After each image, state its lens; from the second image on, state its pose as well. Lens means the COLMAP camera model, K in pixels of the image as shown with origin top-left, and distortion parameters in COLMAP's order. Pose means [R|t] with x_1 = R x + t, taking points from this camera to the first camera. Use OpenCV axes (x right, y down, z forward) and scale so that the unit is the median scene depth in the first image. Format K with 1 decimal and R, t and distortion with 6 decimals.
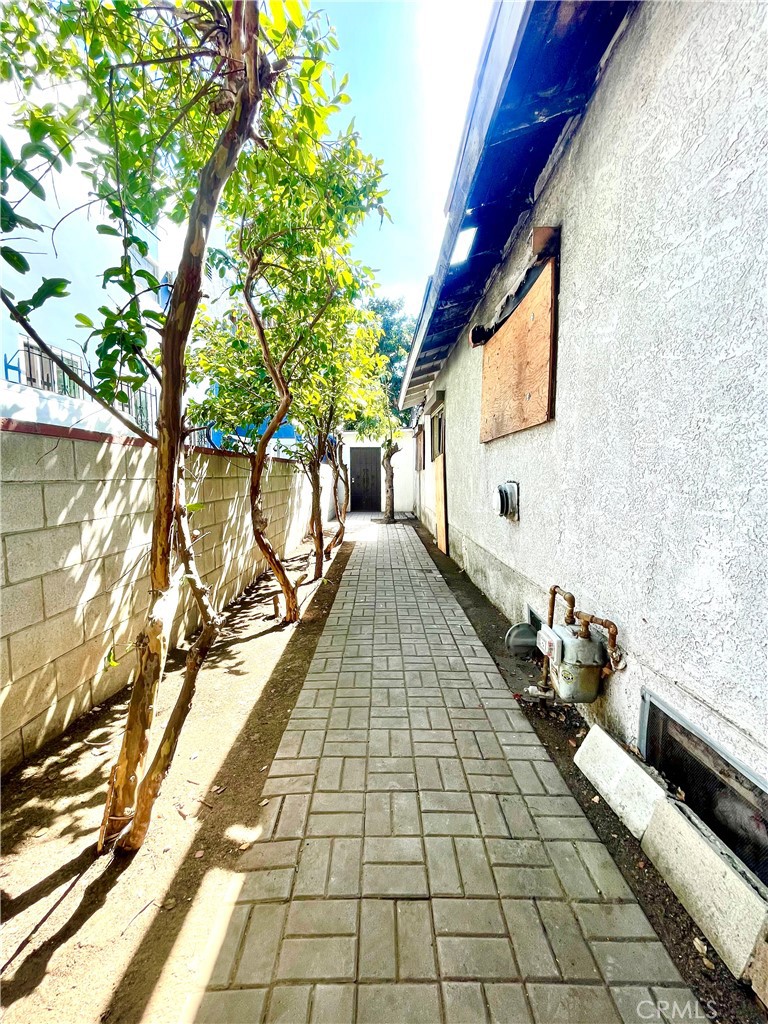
lens RADIAL K [[412.0, 0, 380.3], [0, 412.0, 502.5], [0, 0, 1]] dist [-0.003770, 0.001792]
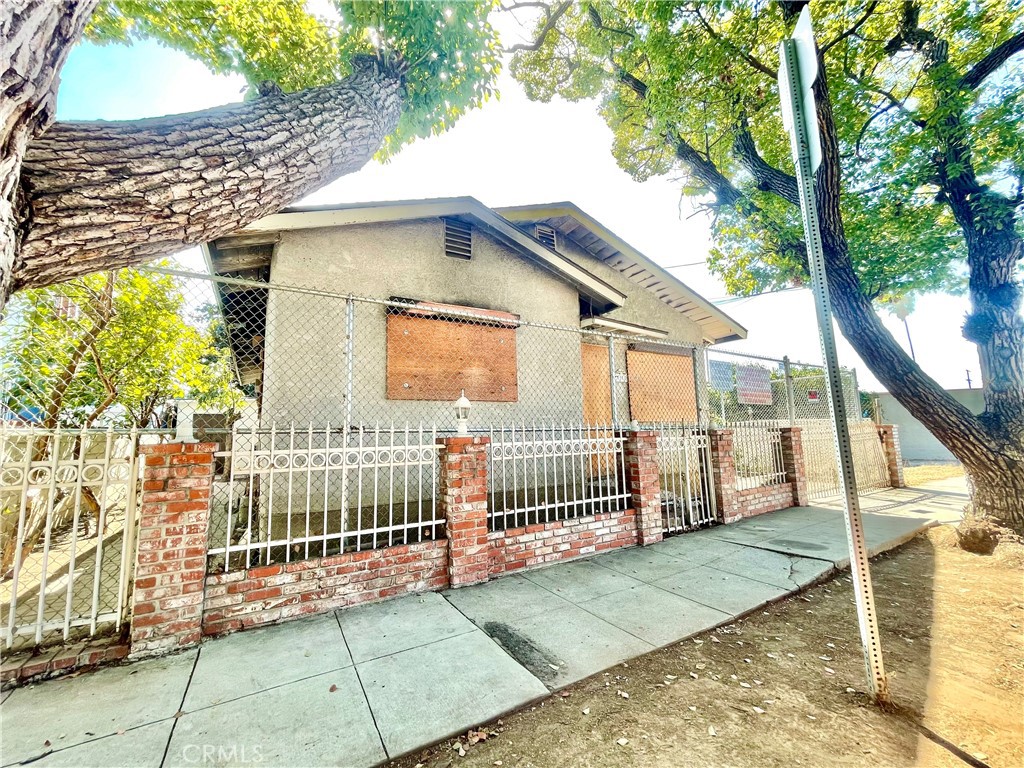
lens RADIAL K [[412.0, 0, 508.6], [0, 412.0, 383.1], [0, 0, 1]] dist [-0.003770, 0.001792]
pose [[0.853816, 0.044447, 0.518674, 0.289988], [0.058668, 0.981785, -0.180708, 0.122284], [-0.517258, 0.184721, 0.835657, -1.421239]]
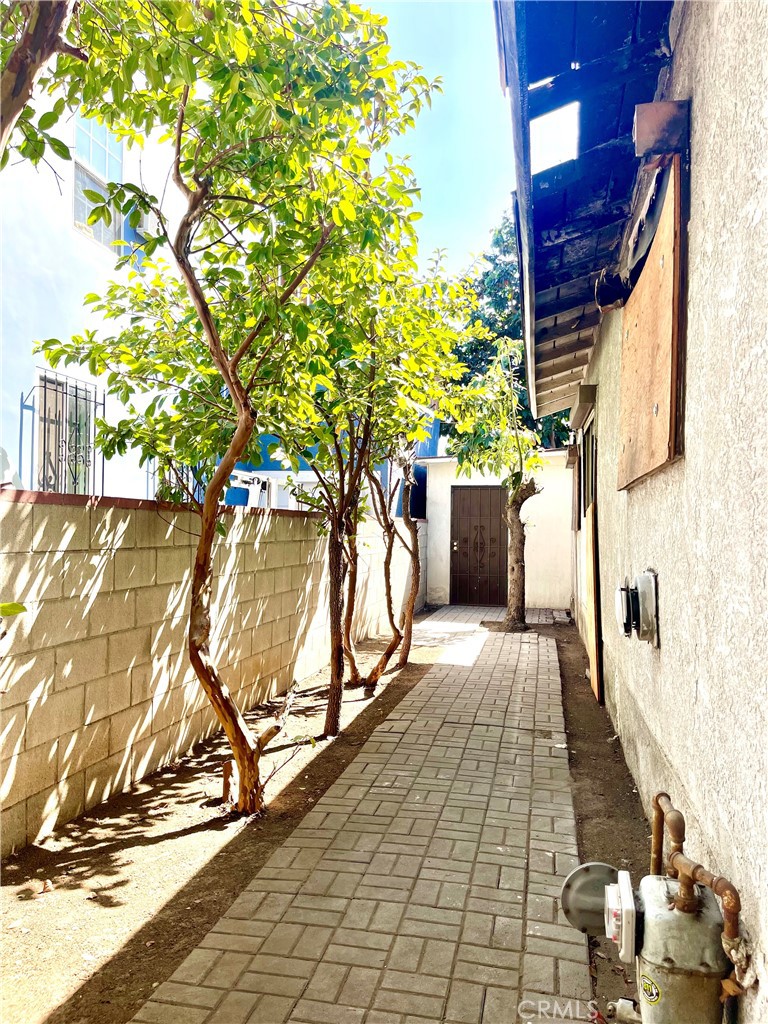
lens RADIAL K [[763.8, 0, 375.4], [0, 763.8, 508.3], [0, 0, 1]] dist [0.060906, -0.076045]
pose [[0.977869, 0.009052, -0.209022, 0.168532], [-0.029309, 0.995139, -0.094018, -0.024450], [0.207155, 0.098064, 0.973381, -0.005618]]
